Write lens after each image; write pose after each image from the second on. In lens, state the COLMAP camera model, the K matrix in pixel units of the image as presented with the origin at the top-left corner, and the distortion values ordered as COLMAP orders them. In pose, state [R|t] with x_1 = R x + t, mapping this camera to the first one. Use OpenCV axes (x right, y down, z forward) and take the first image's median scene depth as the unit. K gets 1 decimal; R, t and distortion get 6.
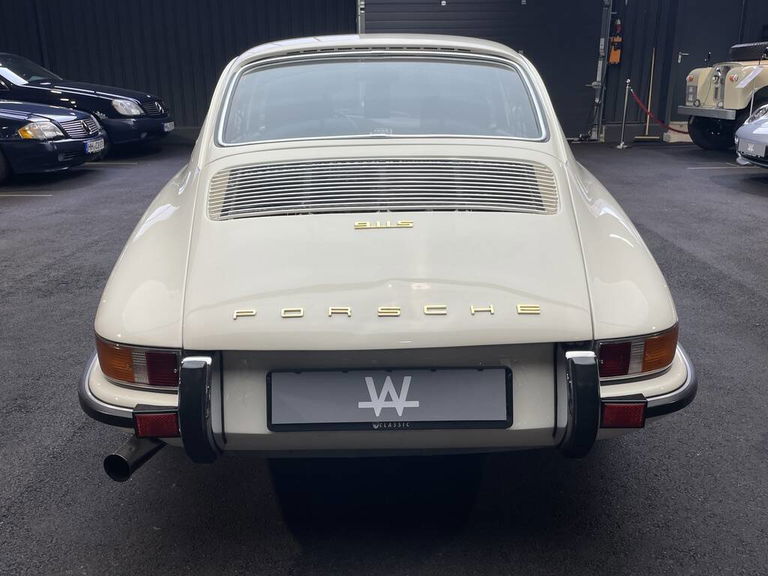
lens RADIAL K [[690.5, 0, 361.1], [0, 690.5, 270.5], [0, 0, 1]] dist [0.065380, -0.084222]
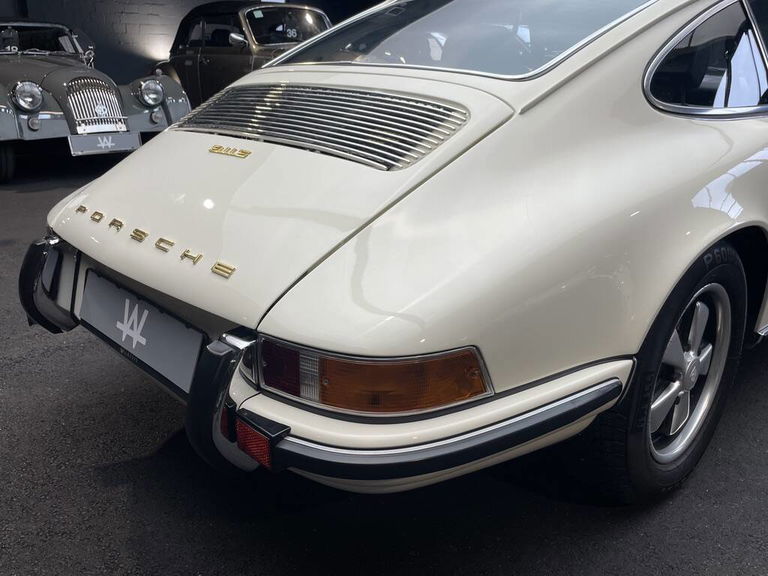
lens RADIAL K [[669.7, 0, 381.4], [0, 669.7, 271.4], [0, 0, 1]] dist [0.050200, -0.032010]
pose [[0.692932, 0.245519, -0.677913, 0.714055], [-0.216034, 0.967738, 0.129664, -0.064522], [0.687877, 0.056604, 0.723617, 0.462641]]
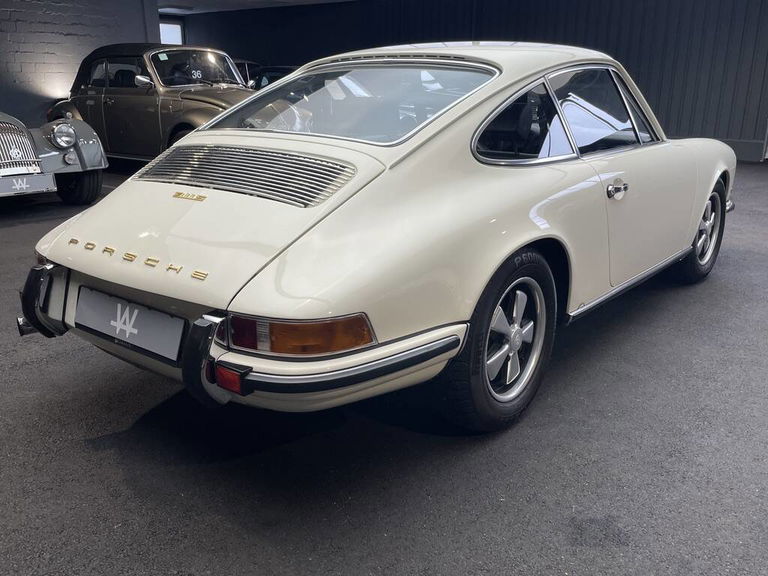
lens RADIAL K [[690.5, 0, 391.7], [0, 690.5, 287.7], [0, 0, 1]] dist [0.065380, -0.084222]
pose [[0.793629, 0.196388, -0.575834, 0.973560], [-0.187571, 0.979346, 0.075490, -0.061652], [0.578766, 0.048099, 0.814074, 0.173289]]
